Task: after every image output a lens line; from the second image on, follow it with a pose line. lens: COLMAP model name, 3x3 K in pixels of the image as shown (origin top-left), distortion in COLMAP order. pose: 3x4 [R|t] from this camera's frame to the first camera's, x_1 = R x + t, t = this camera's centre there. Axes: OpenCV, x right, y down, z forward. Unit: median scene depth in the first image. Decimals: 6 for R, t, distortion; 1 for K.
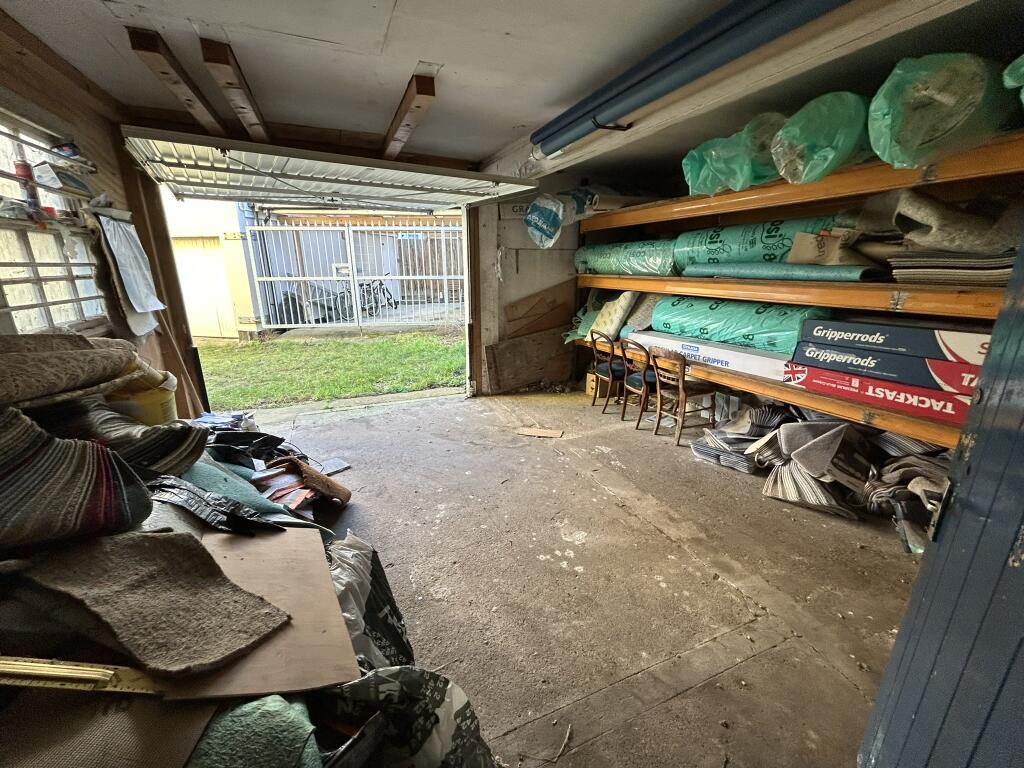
lens RADIAL K [[411.4, 0, 512.5], [0, 411.4, 383.6], [0, 0, 1]] dist [-0.001127, 0.000560]
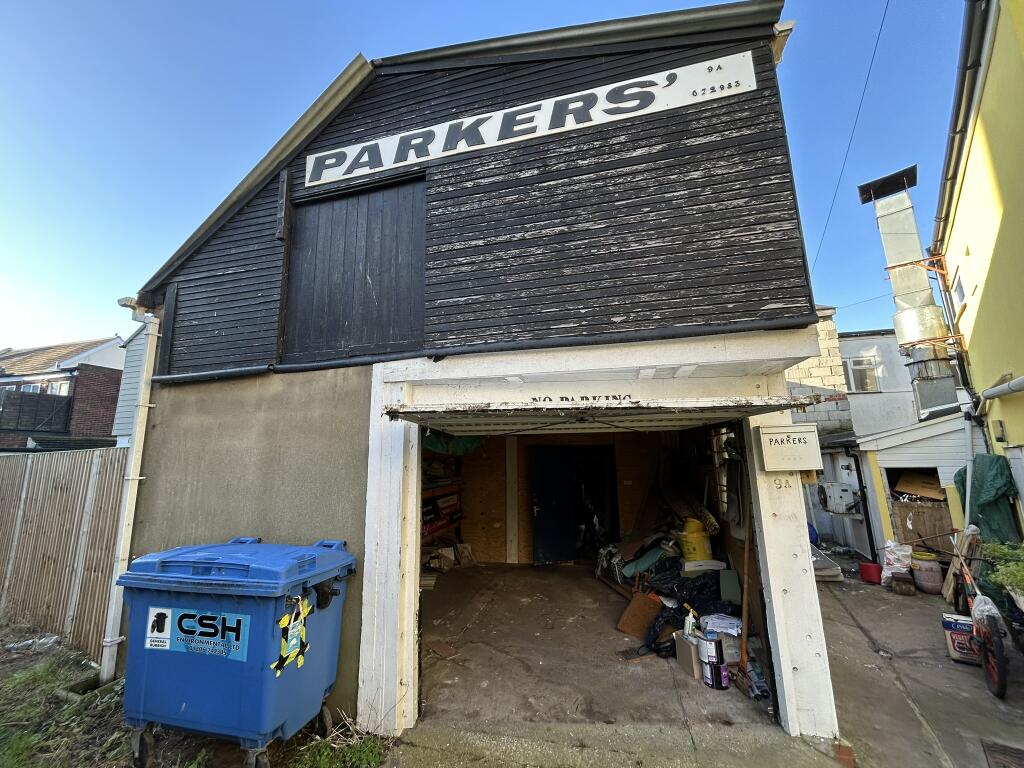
lens RADIAL K [[411.4, 0, 506.7], [0, 411.4, 382.5], [0, 0, 1]] dist [-0.001127, 0.000560]
pose [[-0.792126, 0.129784, 0.596400, -1.185224], [0.189994, 0.981016, 0.038865, -0.852489], [-0.580033, 0.144099, -0.801746, 2.517376]]
